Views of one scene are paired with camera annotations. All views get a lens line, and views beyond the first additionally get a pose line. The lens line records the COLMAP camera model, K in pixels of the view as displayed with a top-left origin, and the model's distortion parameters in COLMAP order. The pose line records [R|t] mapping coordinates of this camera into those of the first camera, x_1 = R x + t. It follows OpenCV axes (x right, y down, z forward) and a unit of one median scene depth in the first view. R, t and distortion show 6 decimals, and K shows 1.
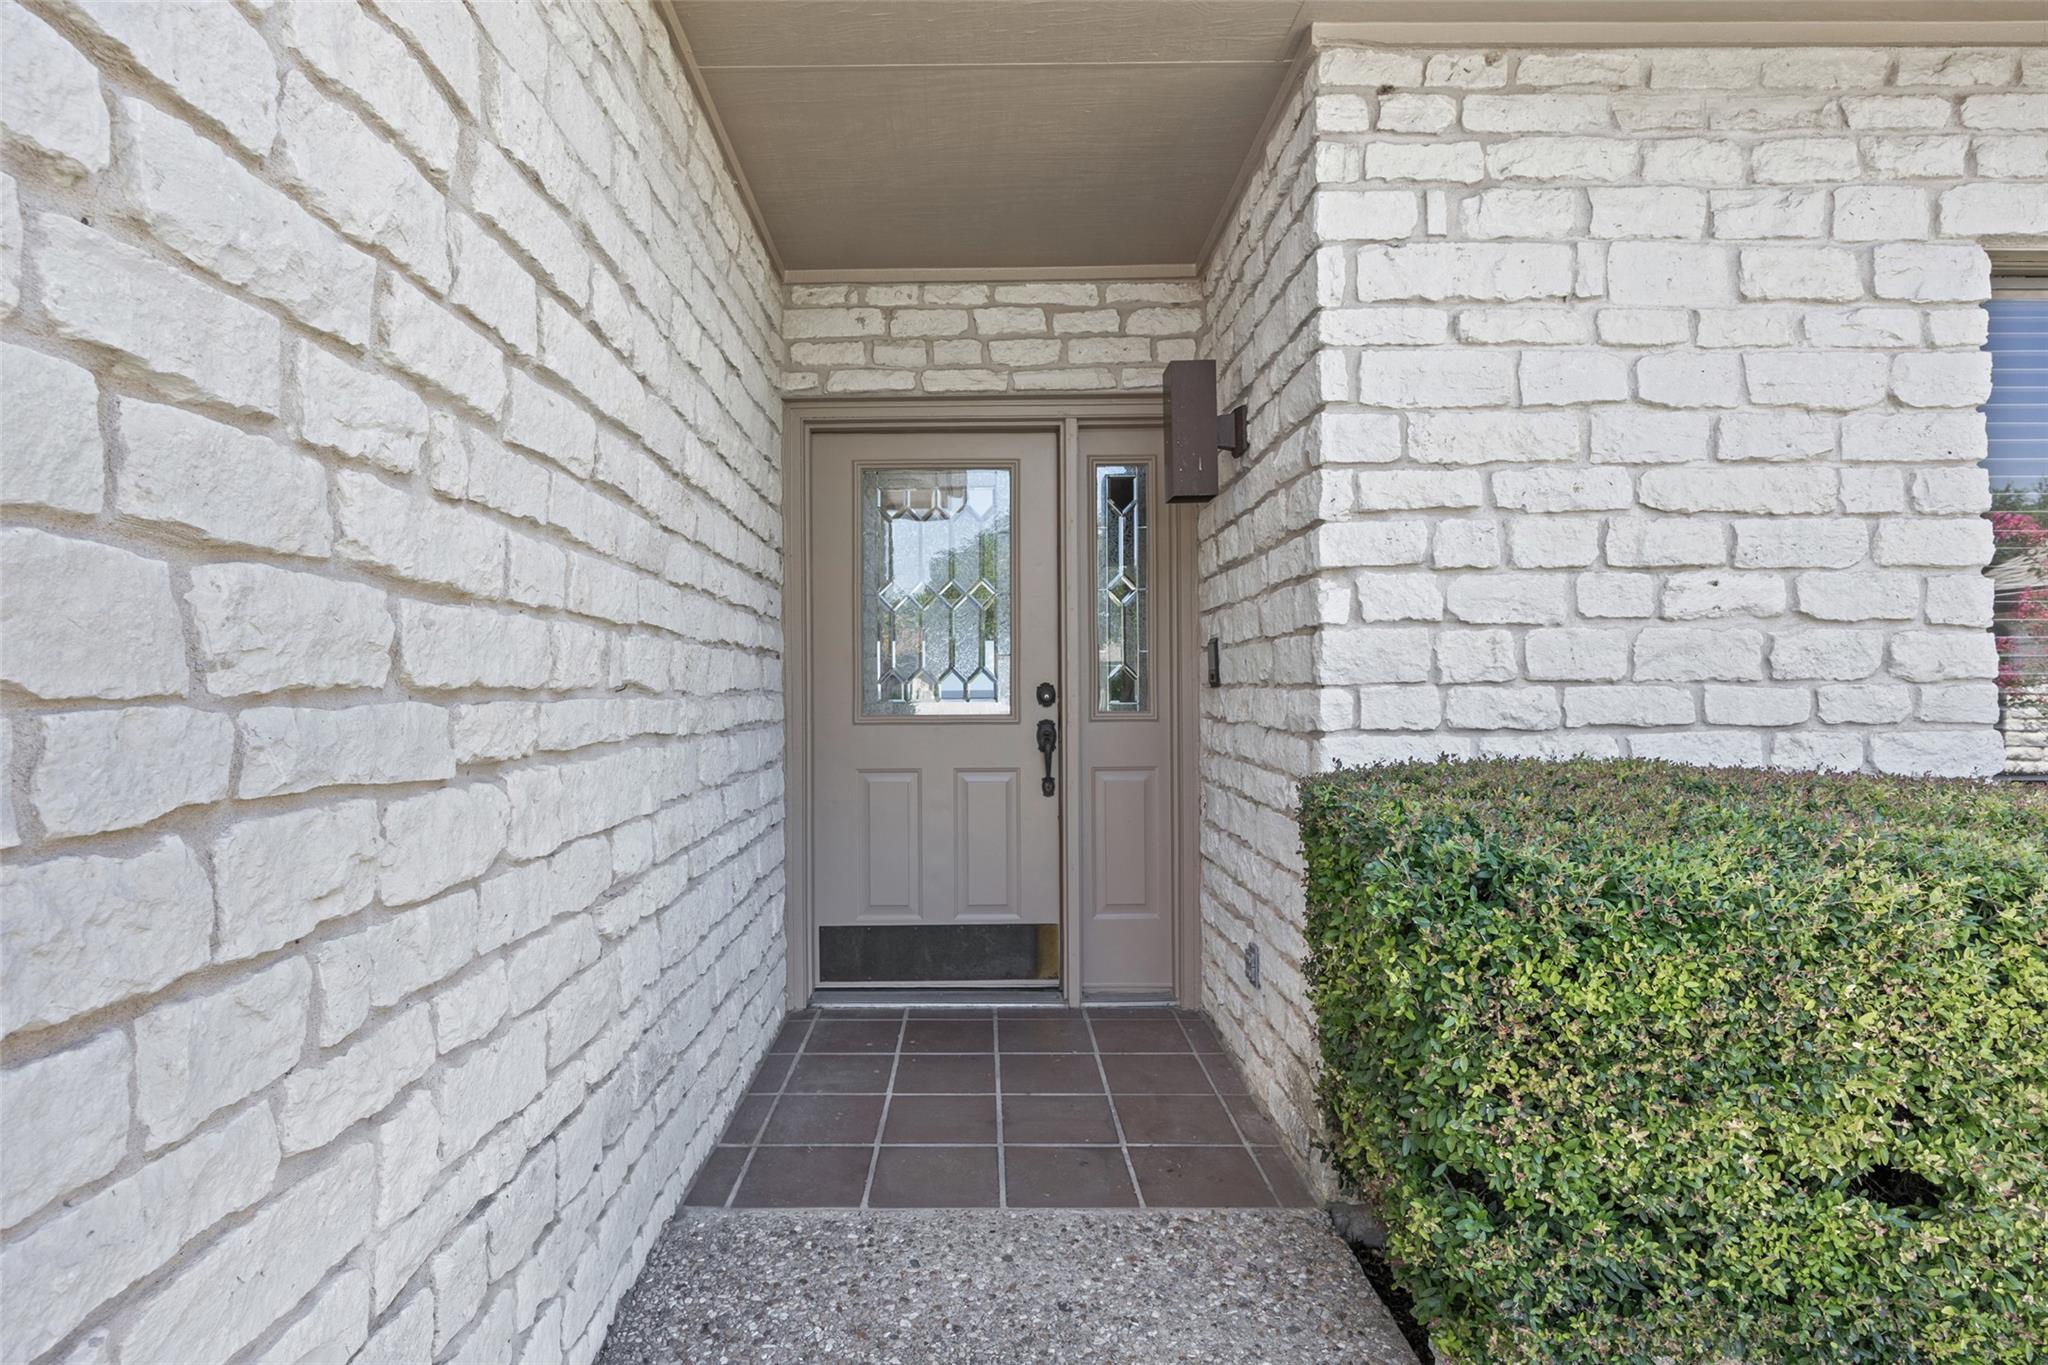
lens RADIAL K [[1064.1, 0, 1017.5], [0, 1064.1, 681.6], [0, 0, 1]] dist [-0.000449, -0.000042]
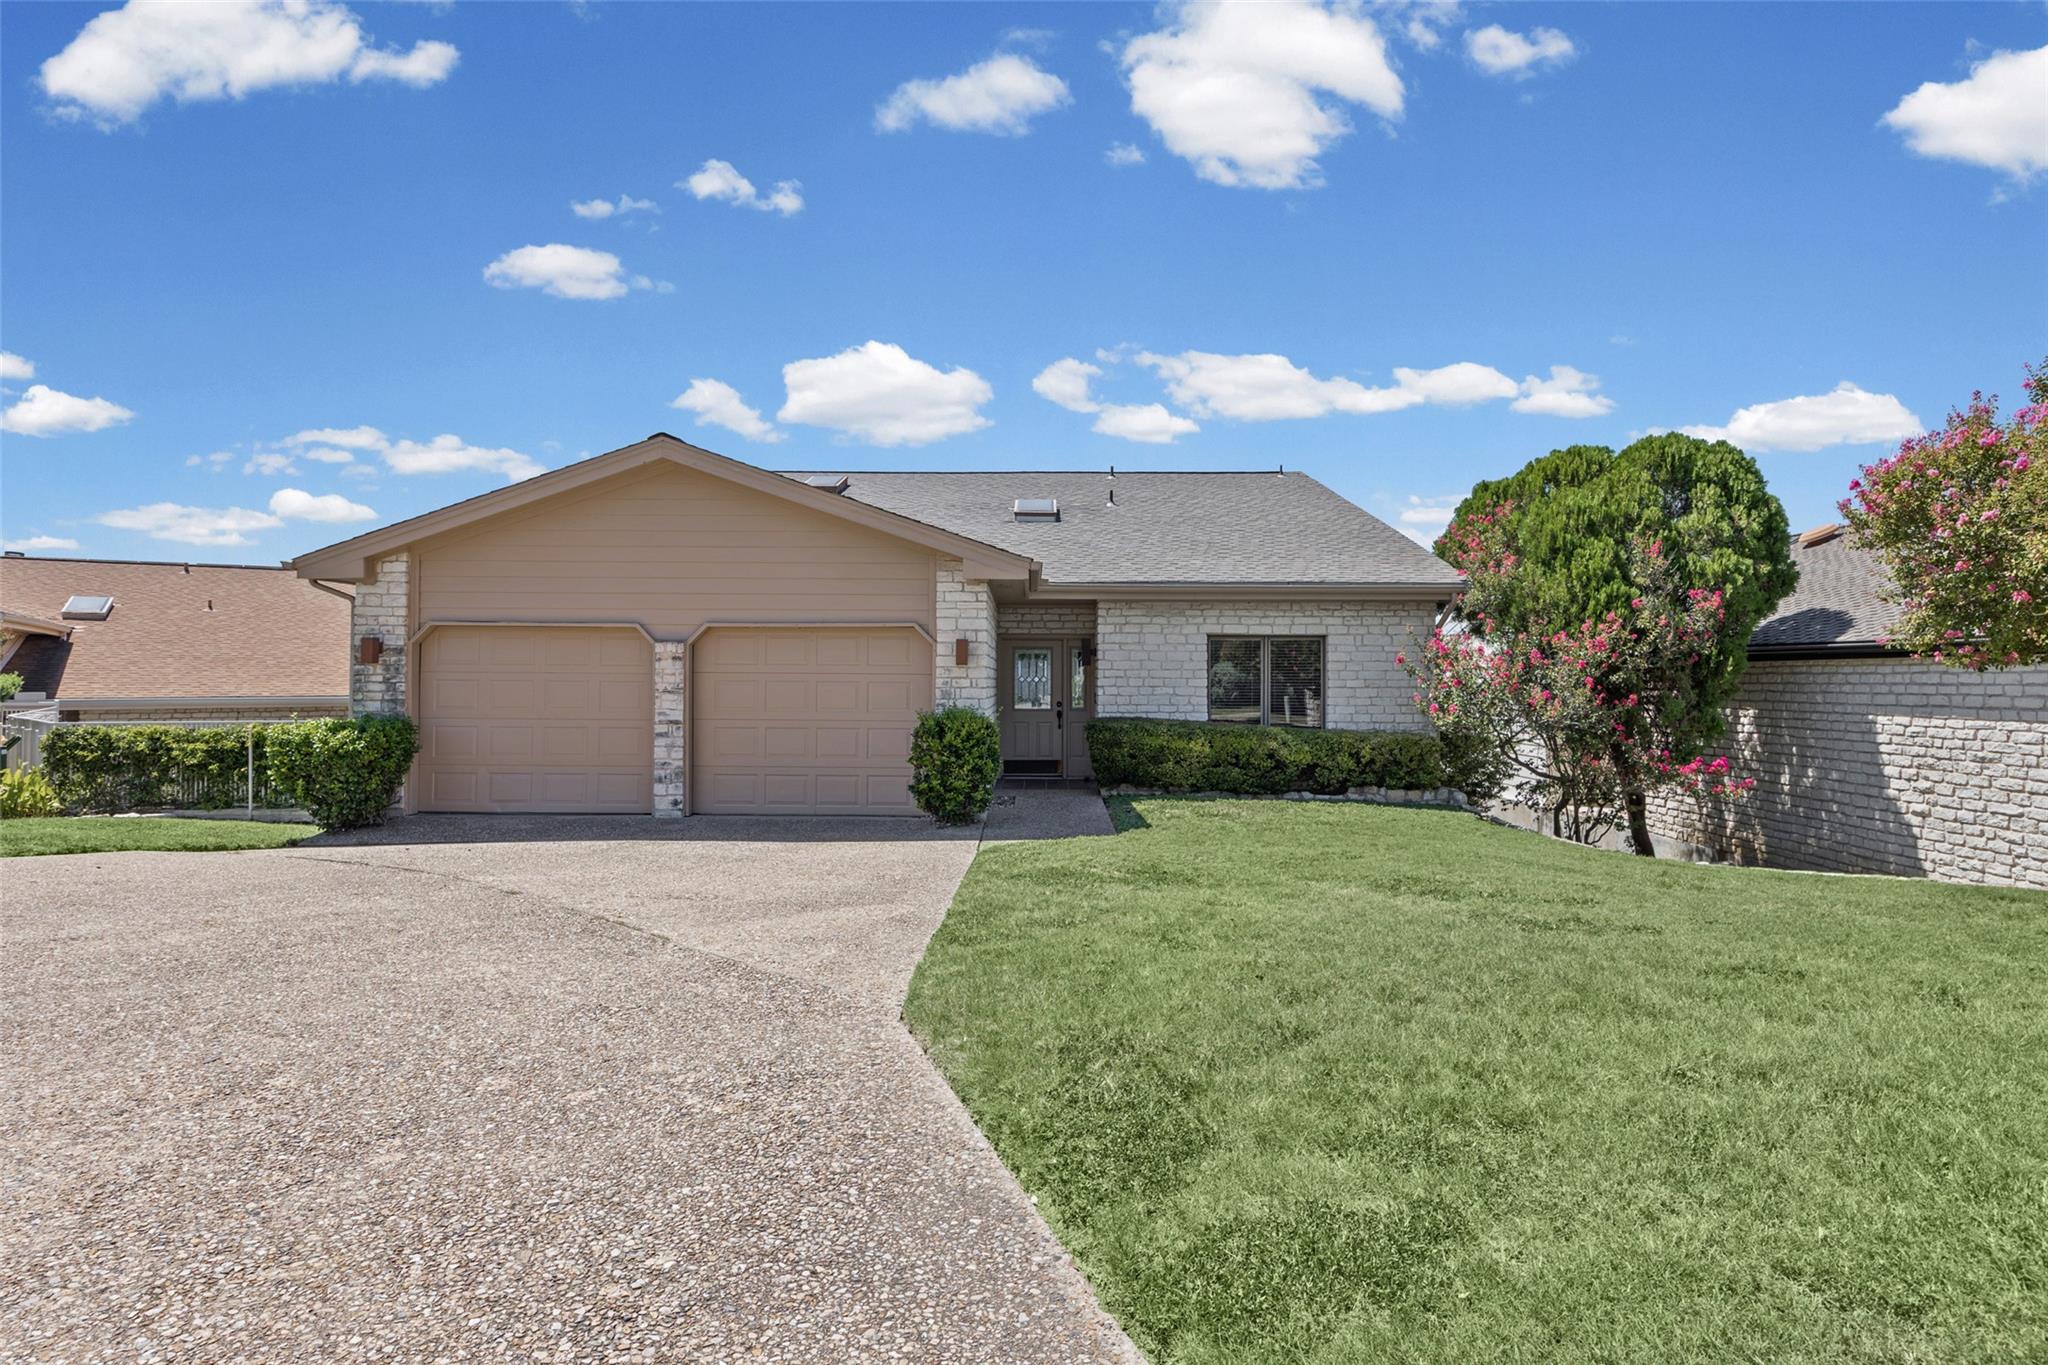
lens RADIAL K [[1127.3, 0, 1028.7], [0, 1127.3, 678.4], [0, 0, 1]] dist [0.000171, -0.000099]
pose [[0.998759, 0.007182, -0.049275, 0.204458], [-0.006830, 0.999950, 0.007306, -0.197302], [0.049325, -0.006960, 0.998759, -5.591836]]
